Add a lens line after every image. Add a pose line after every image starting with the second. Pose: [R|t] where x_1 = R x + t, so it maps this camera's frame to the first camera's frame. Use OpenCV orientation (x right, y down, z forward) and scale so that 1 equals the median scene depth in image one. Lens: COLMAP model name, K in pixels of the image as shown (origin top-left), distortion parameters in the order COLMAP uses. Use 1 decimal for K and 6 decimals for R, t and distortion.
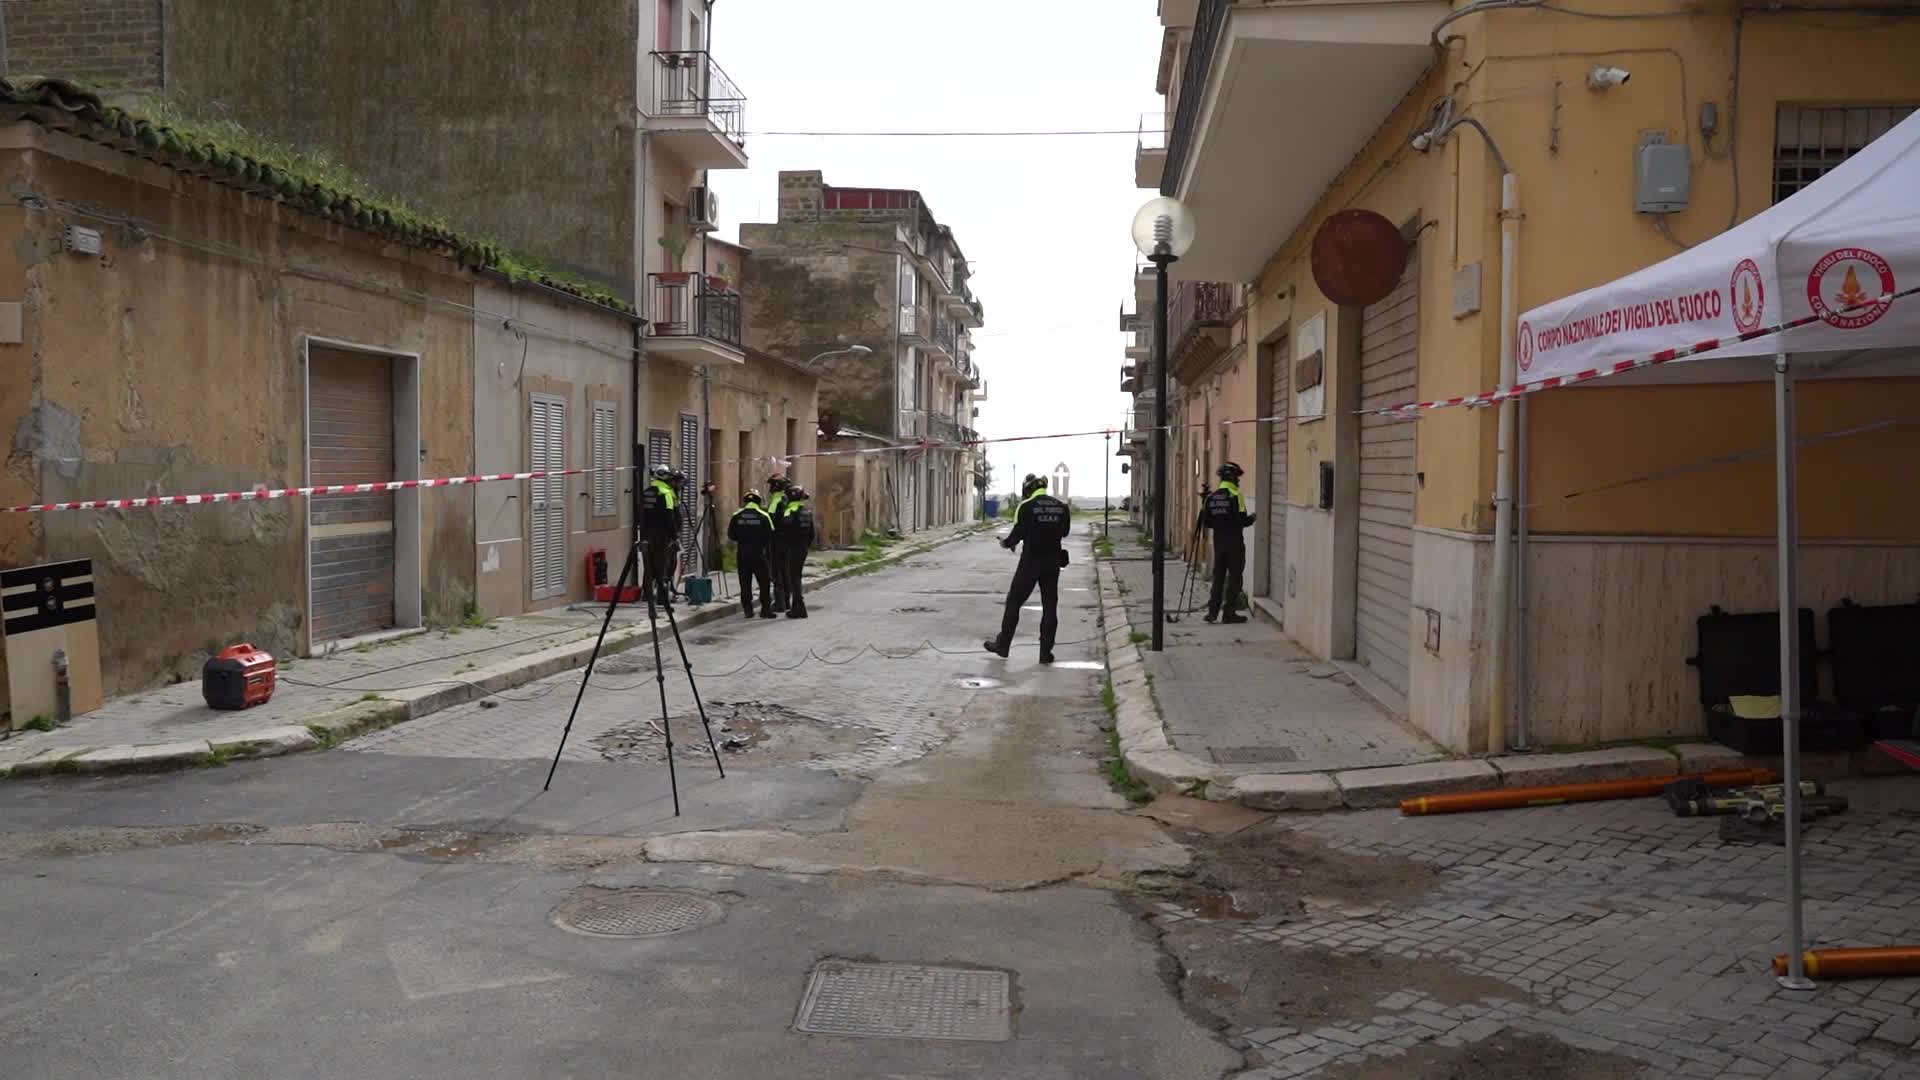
lens RADIAL K [[1416.2, 0, 960.4], [0, 1416.2, 531.9], [0, 0, 1]] dist [-0.072811, 0.062896]
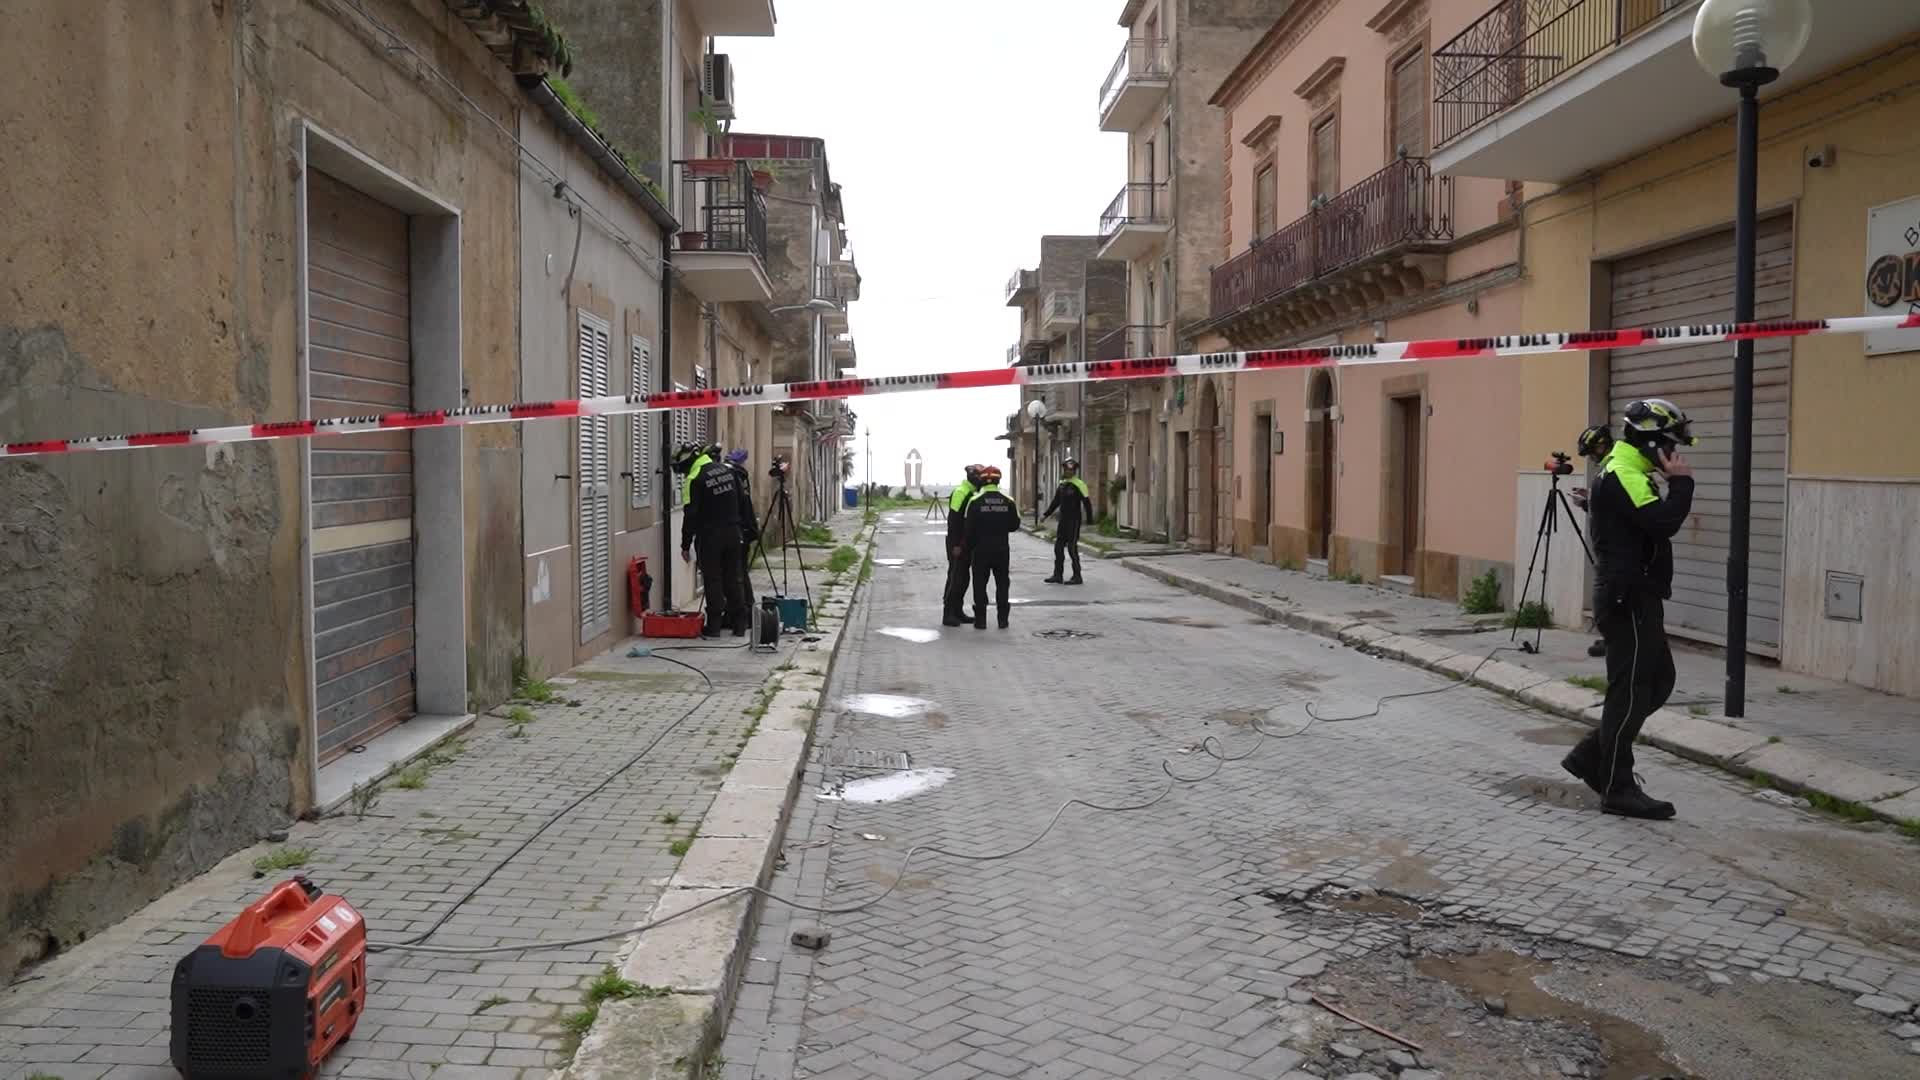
lens RADIAL K [[1416.2, 0, 960.4], [0, 1416.2, 531.9], [0, 0, 1]] dist [-0.072811, 0.062896]
pose [[0.990570, -0.011866, 0.136494, -0.273703], [0.010808, 0.999906, 0.008490, -0.005383], [-0.136581, -0.006934, 0.990605, 0.442977]]
